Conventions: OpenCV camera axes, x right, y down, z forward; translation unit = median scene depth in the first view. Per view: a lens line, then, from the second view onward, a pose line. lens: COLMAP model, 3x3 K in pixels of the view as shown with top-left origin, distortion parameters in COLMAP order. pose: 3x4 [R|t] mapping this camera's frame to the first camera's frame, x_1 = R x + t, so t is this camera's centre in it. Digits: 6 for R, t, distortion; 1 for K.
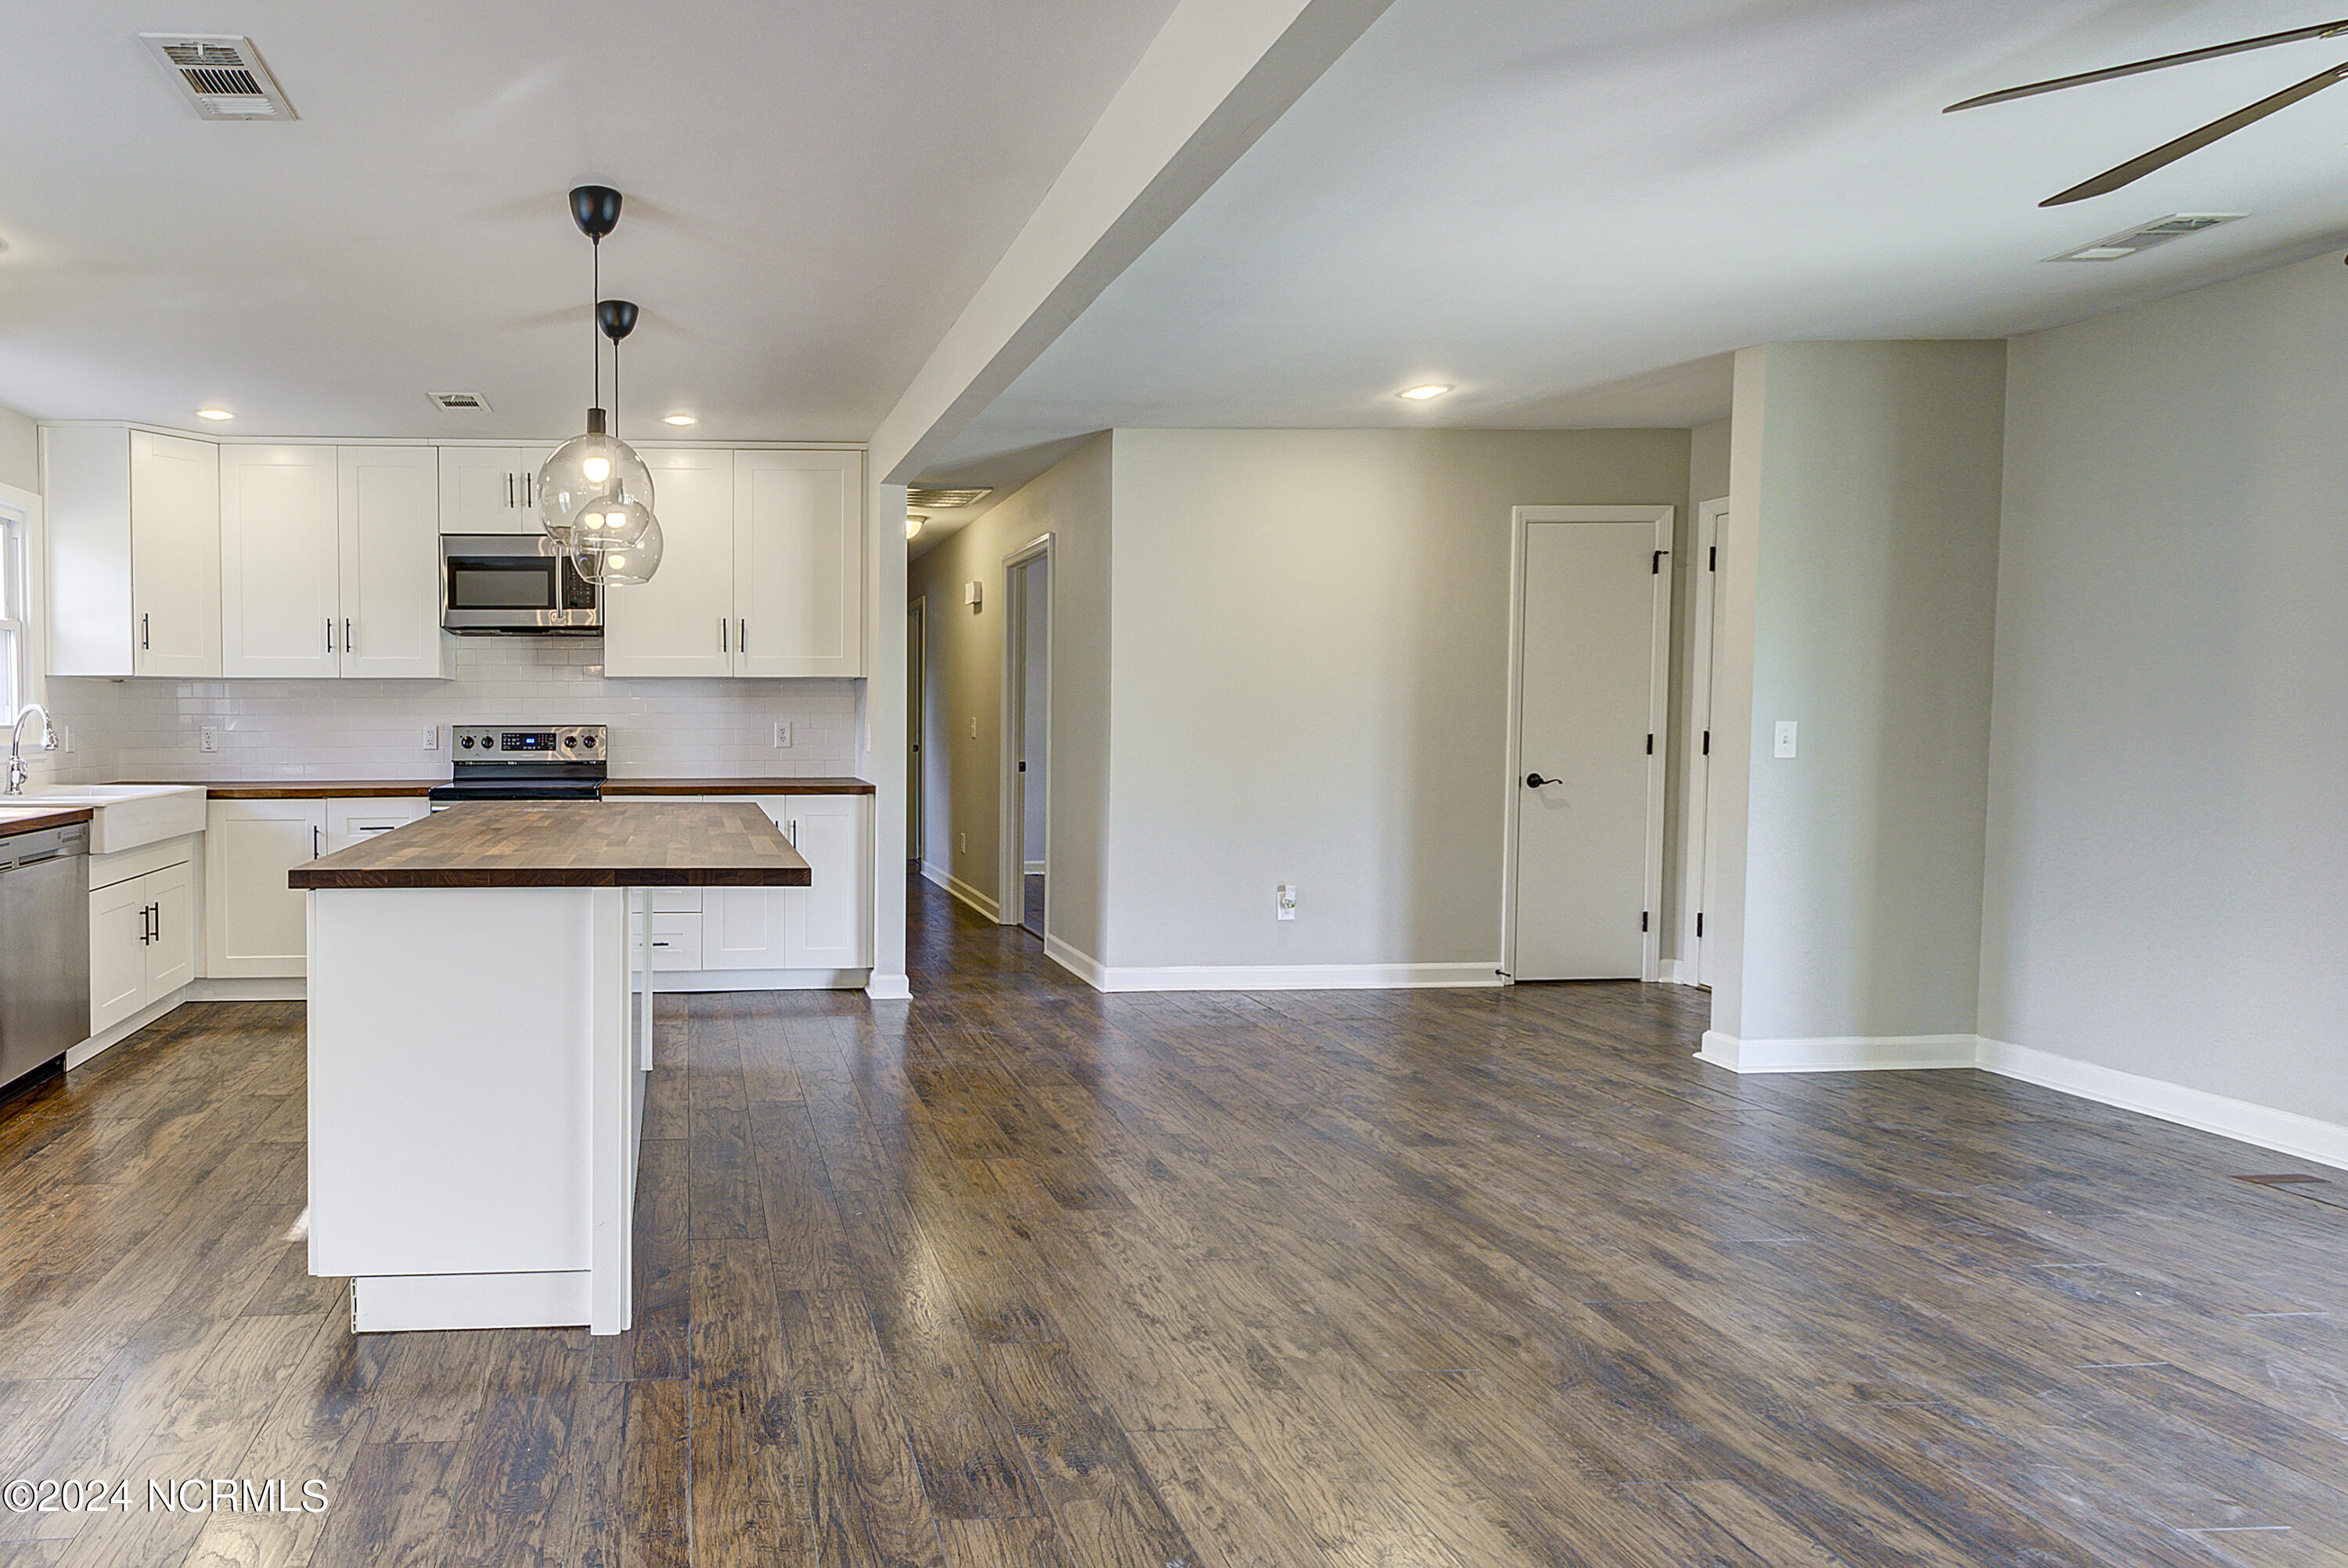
lens RADIAL K [[1216.3, 0, 1173.6], [0, 1216.3, 767.8], [0, 0, 1]] dist [0.001092, -0.019201]
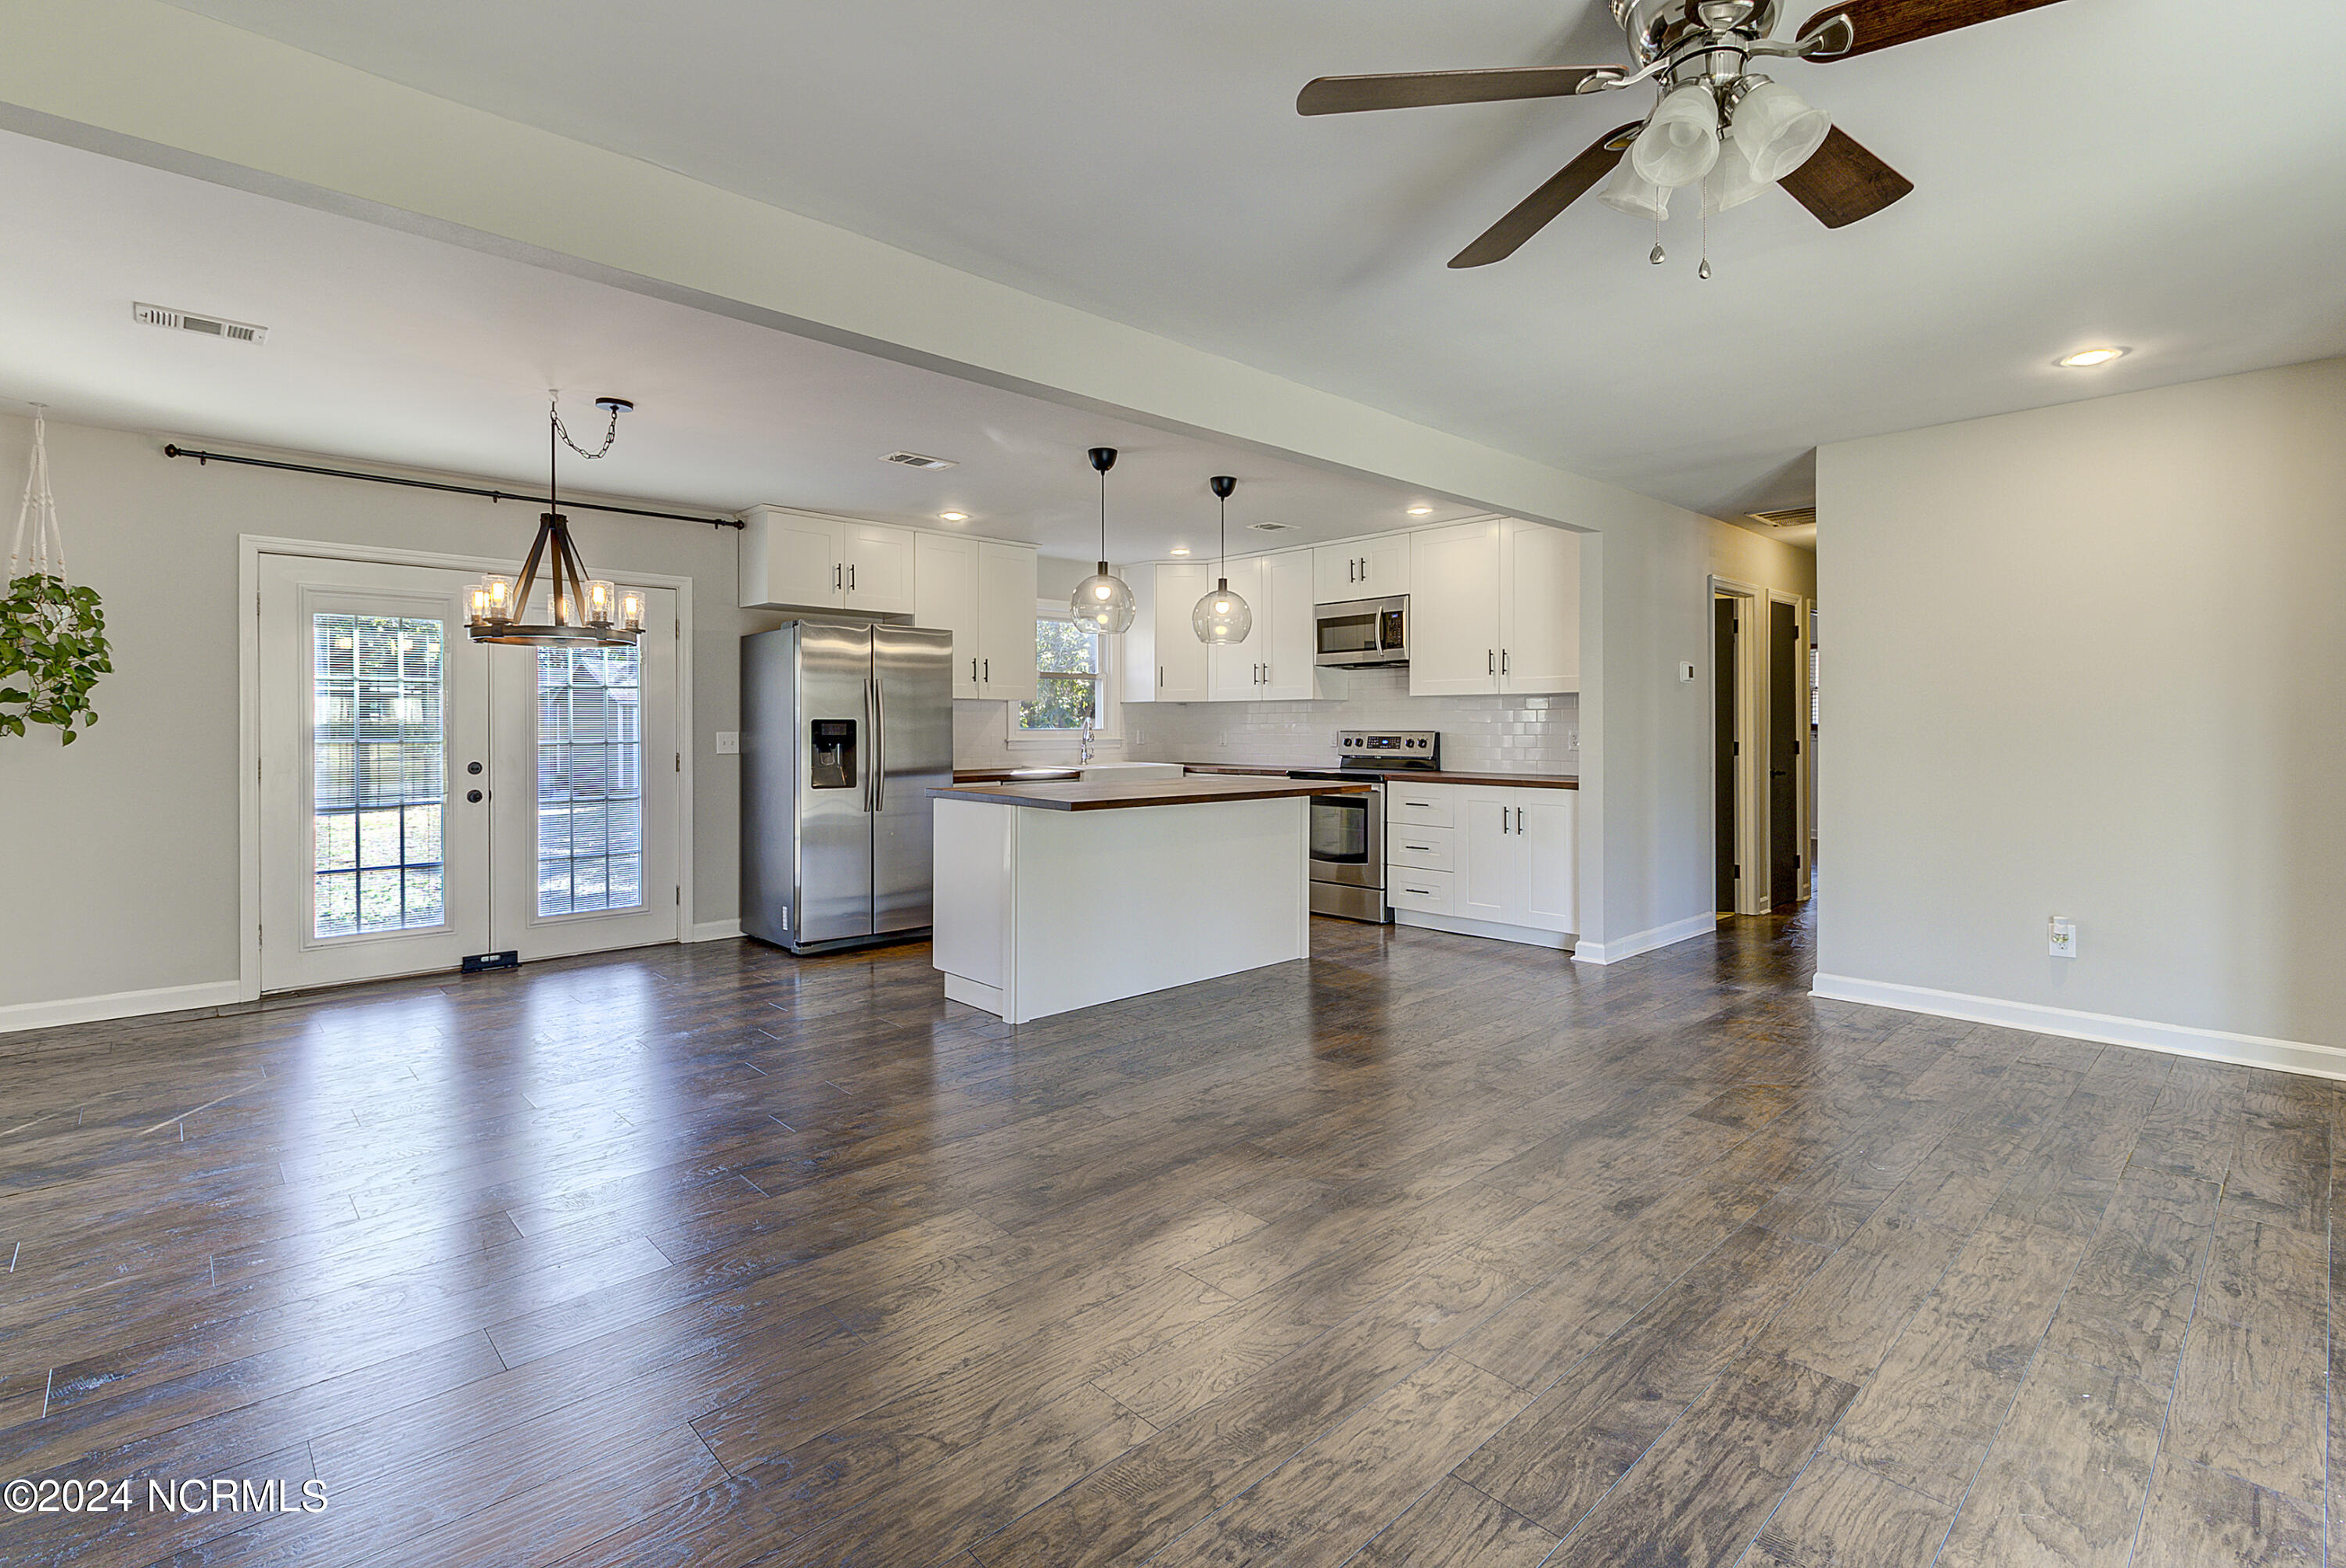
lens RADIAL K [[1080.5, 0, 1175.3], [0, 1080.5, 729.1], [0, 0, 1]] dist [0.017301, -0.012845]
pose [[0.639717, 0.001888, -0.768608, 0.309386], [-0.031717, 0.999210, -0.023944, 0.000697], [0.767956, 0.039696, 0.639271, 0.004339]]
